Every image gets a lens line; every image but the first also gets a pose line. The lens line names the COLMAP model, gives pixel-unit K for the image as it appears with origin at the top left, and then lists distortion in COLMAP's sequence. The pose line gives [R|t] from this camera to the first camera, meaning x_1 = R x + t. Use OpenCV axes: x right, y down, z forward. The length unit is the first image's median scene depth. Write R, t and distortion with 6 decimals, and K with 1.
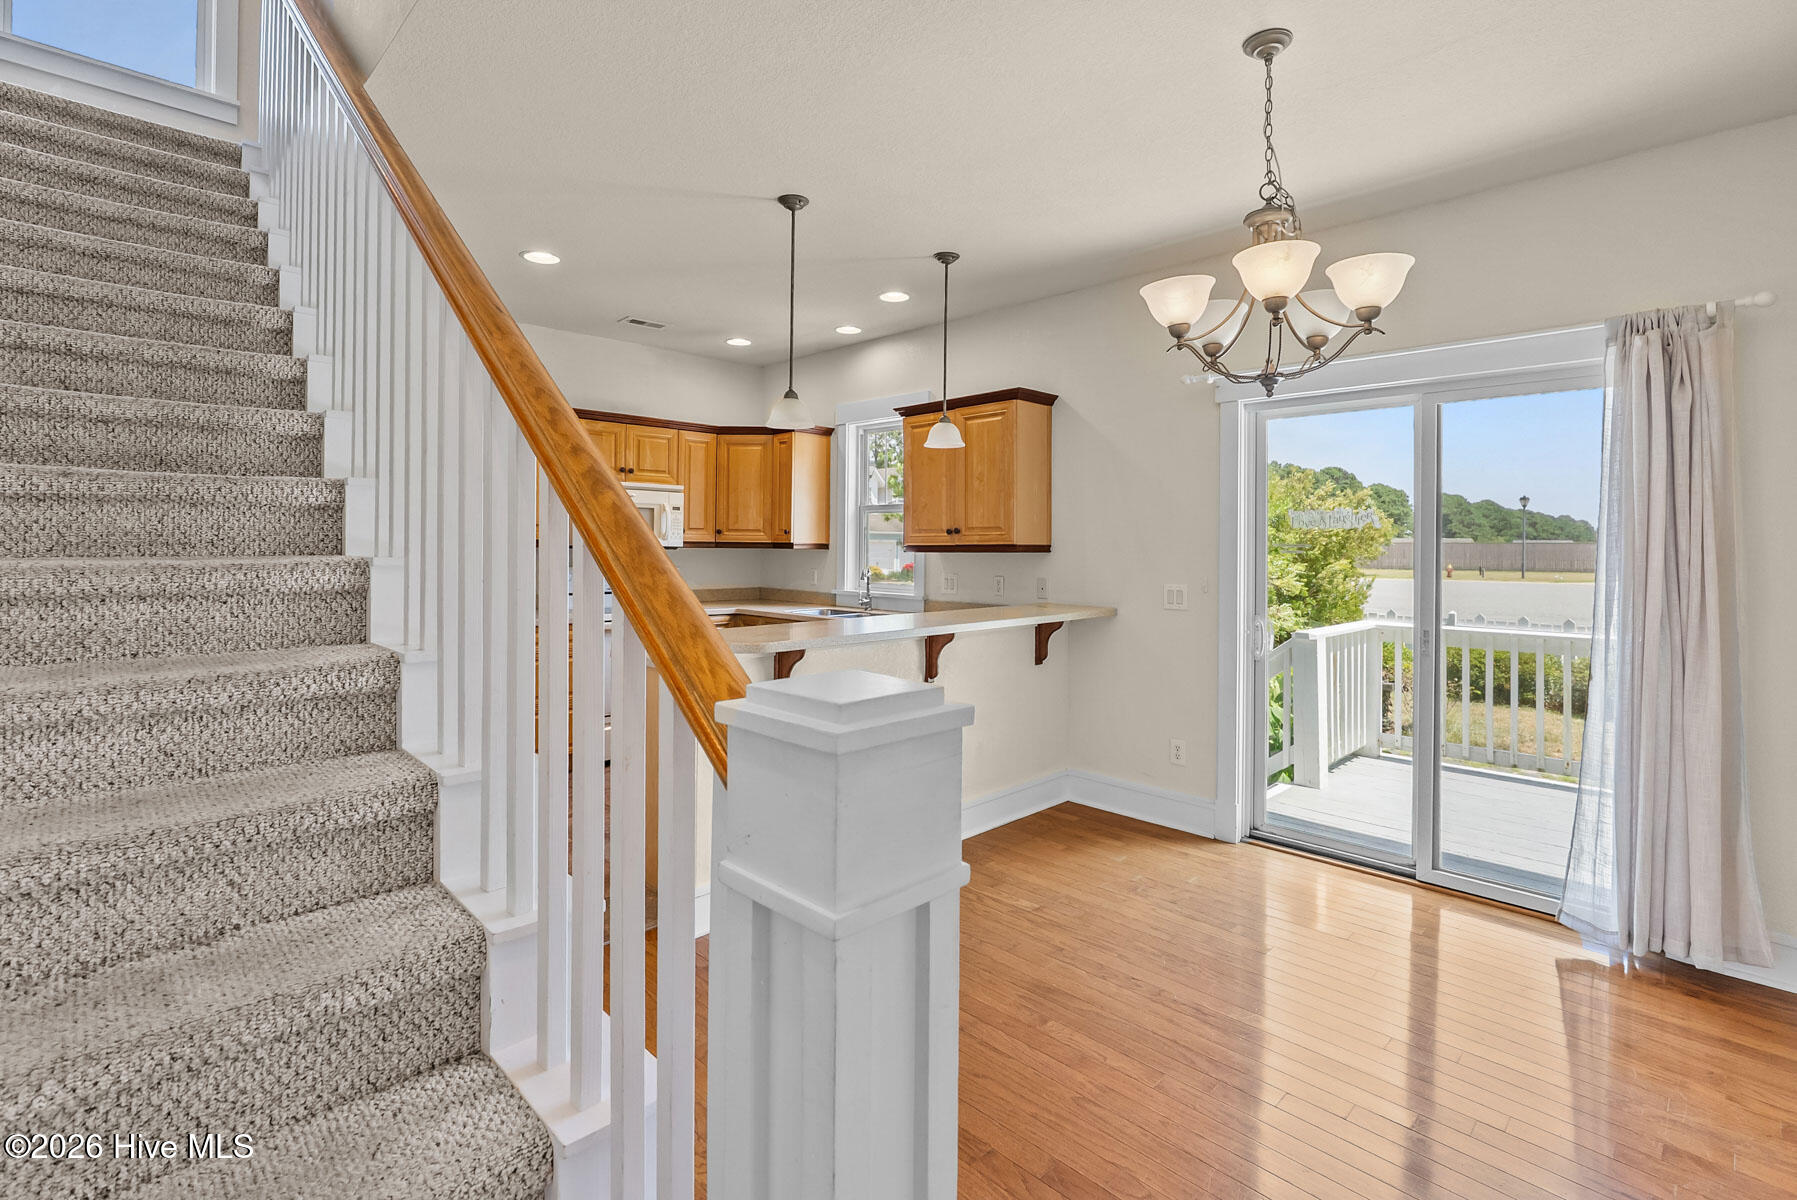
lens RADIAL K [[819.2, 0, 891.6], [0, 819.2, 545.8], [0, 0, 1]] dist [-0.013337, 0.004478]
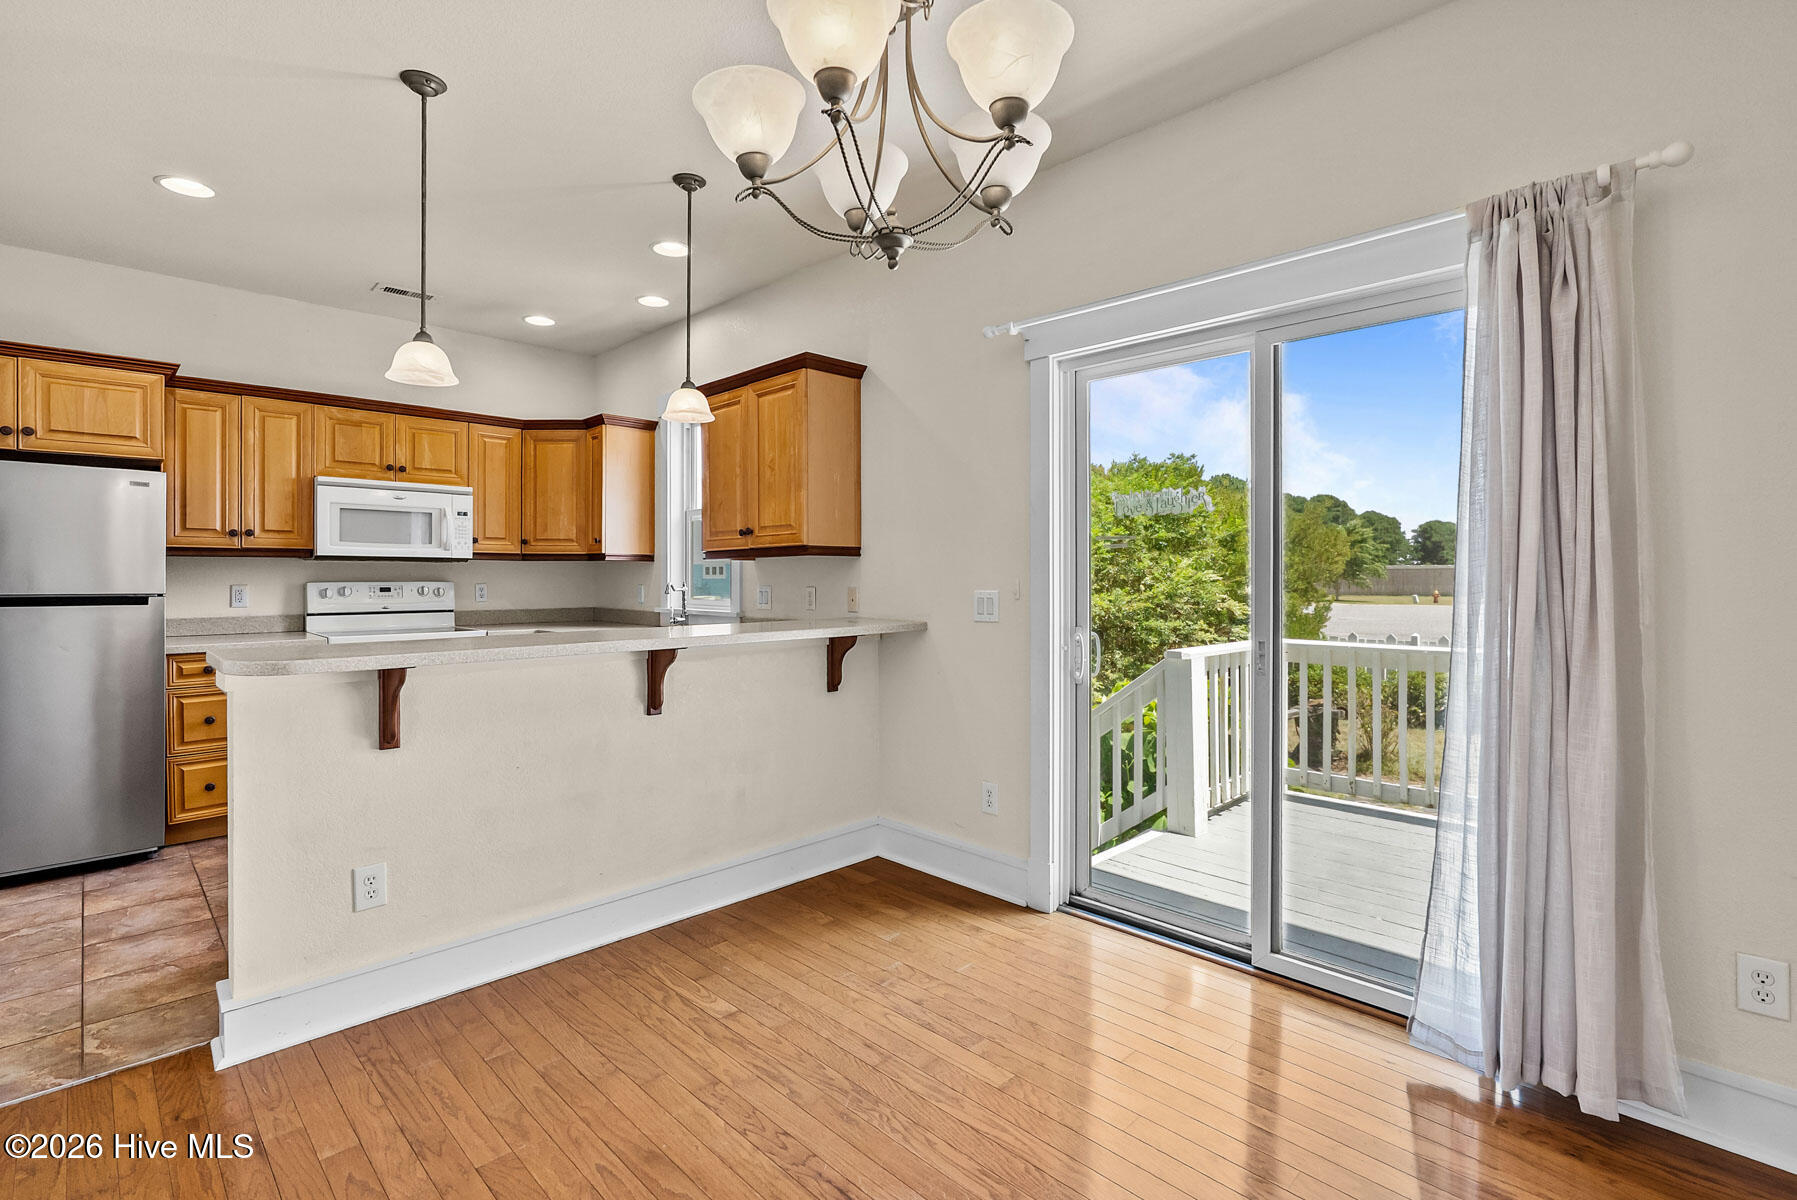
lens RADIAL K [[819.2, 0, 892.4], [0, 819.2, 582.3], [0, 0, 1]] dist [-0.013337, 0.004478]
pose [[0.999922, -0.007971, 0.009624, 0.260021], [0.007906, 0.999946, 0.006762, 0.034711], [-0.009678, -0.006686, 0.999931, 0.203192]]
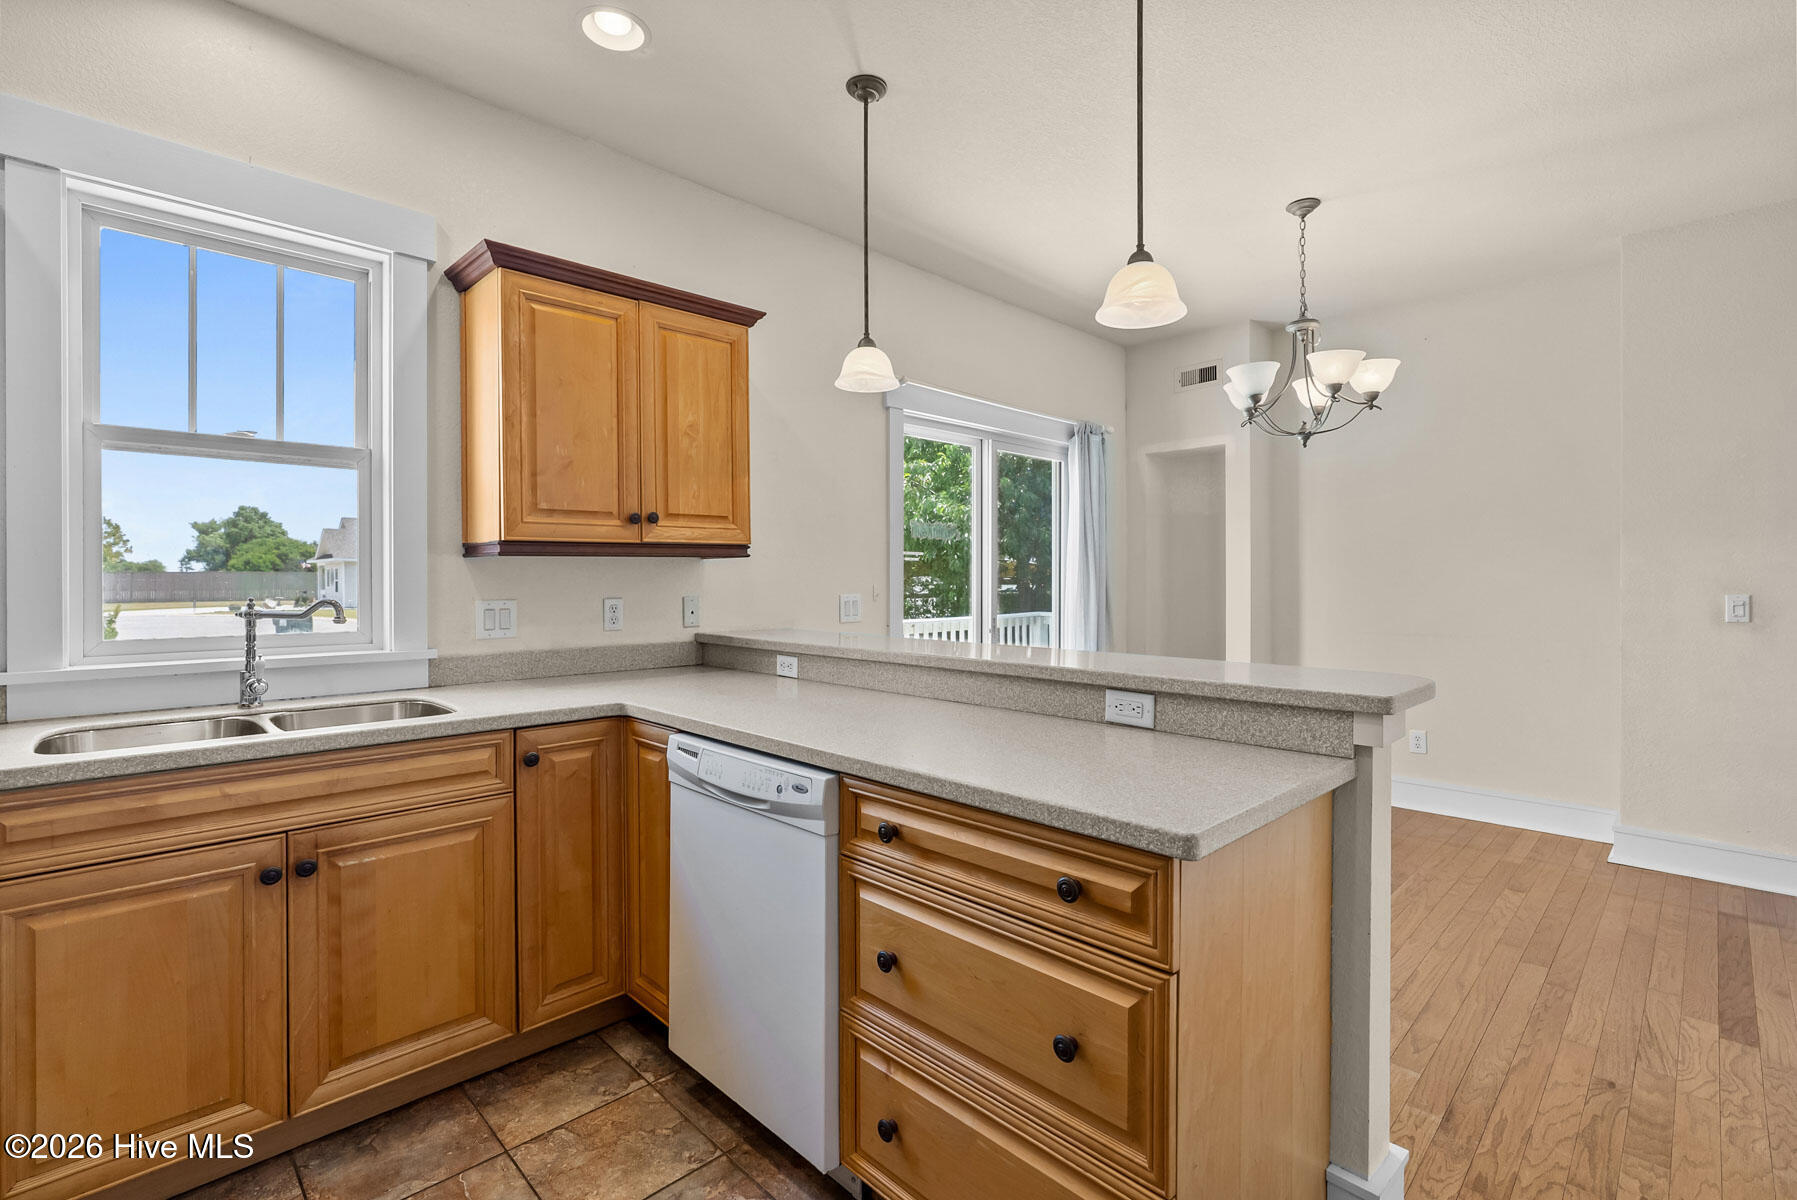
lens RADIAL K [[819.2, 0, 899.2], [0, 819.2, 585.0], [0, 0, 1]] dist [-0.013337, 0.004478]
pose [[-0.005225, -0.016132, 0.999856, -0.591719], [0.003256, 0.999864, 0.016149, 0.023703], [-0.999981, 0.003340, -0.005171, 1.002155]]
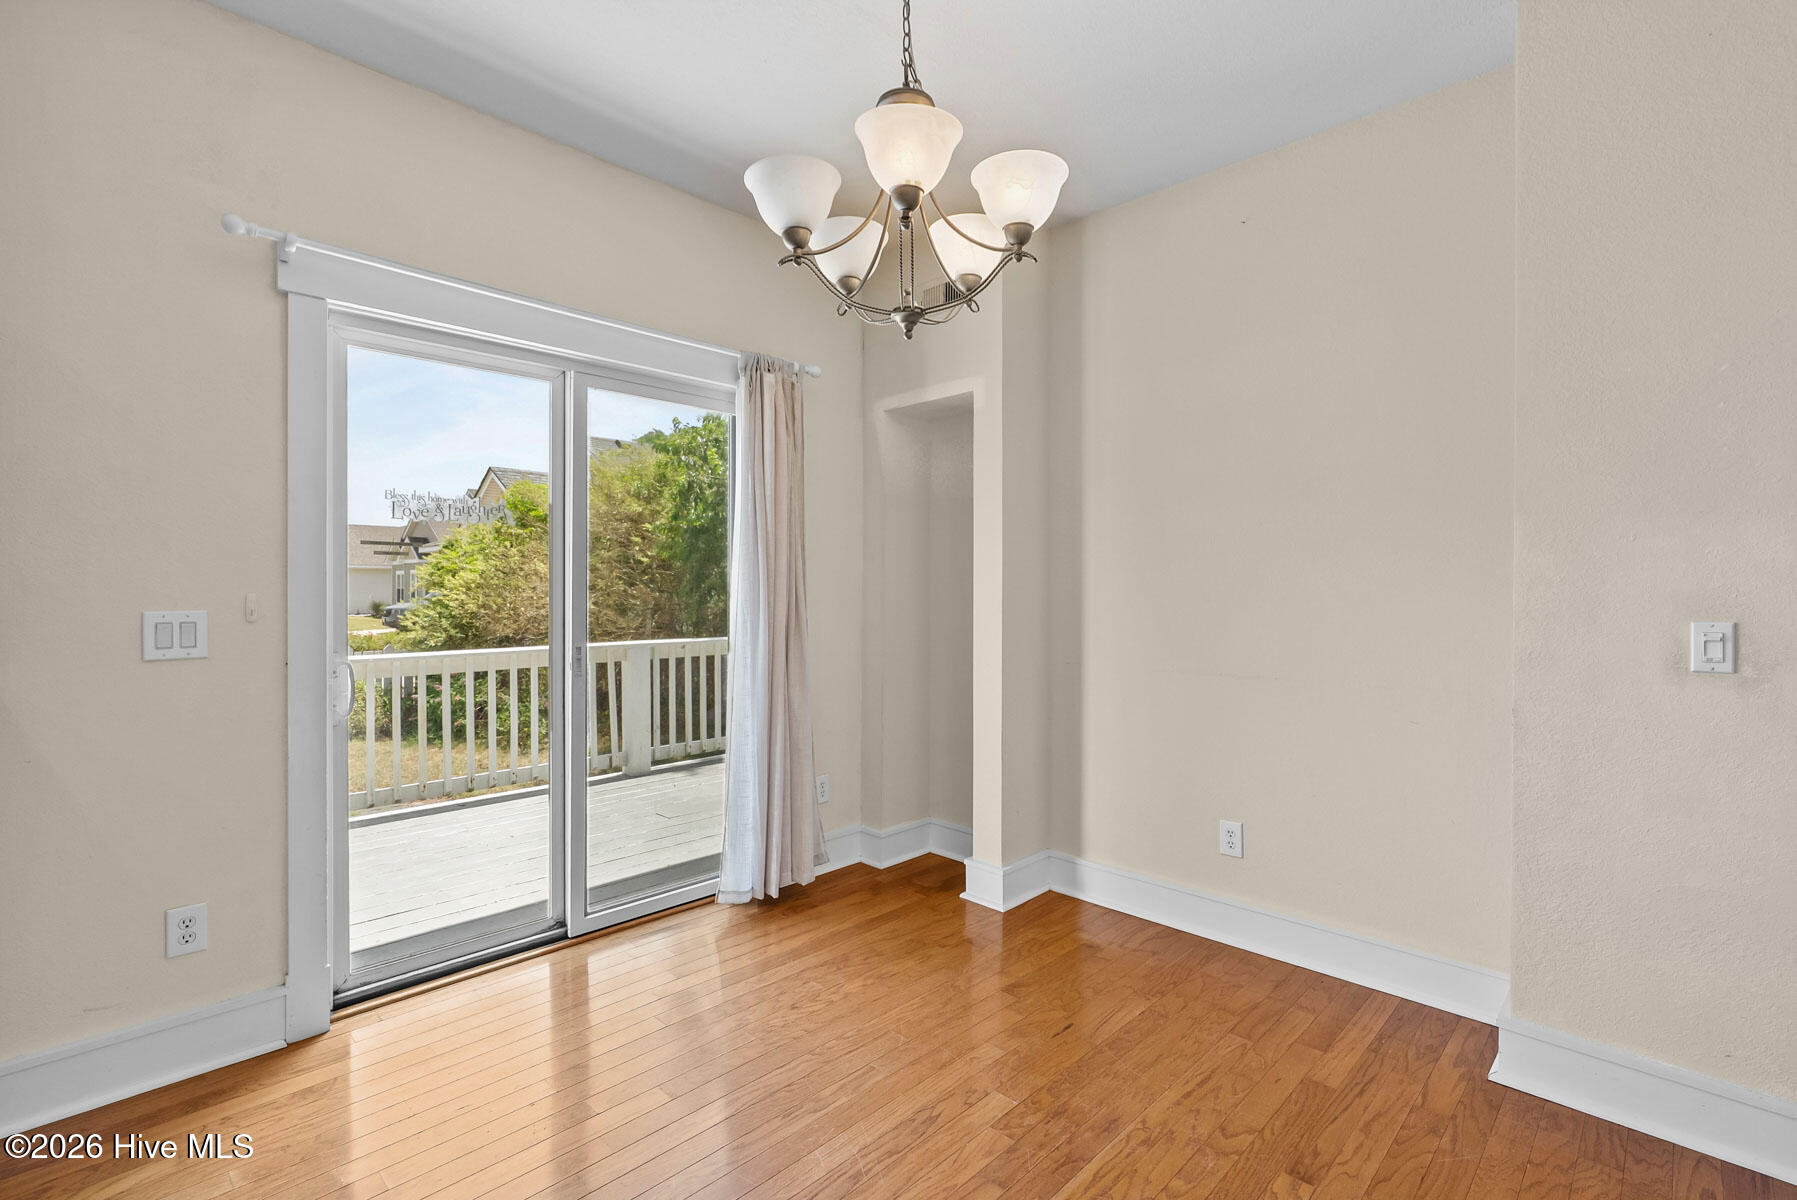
lens RADIAL K [[819.2, 0, 899.8], [0, 819.2, 595.3], [0, 0, 1]] dist [-0.013337, 0.004478]
pose [[-0.025123, -0.016411, 0.999550, -0.188167], [-0.003210, 0.999861, 0.016335, 0.029283], [-0.999679, -0.002798, -0.025172, 0.585208]]
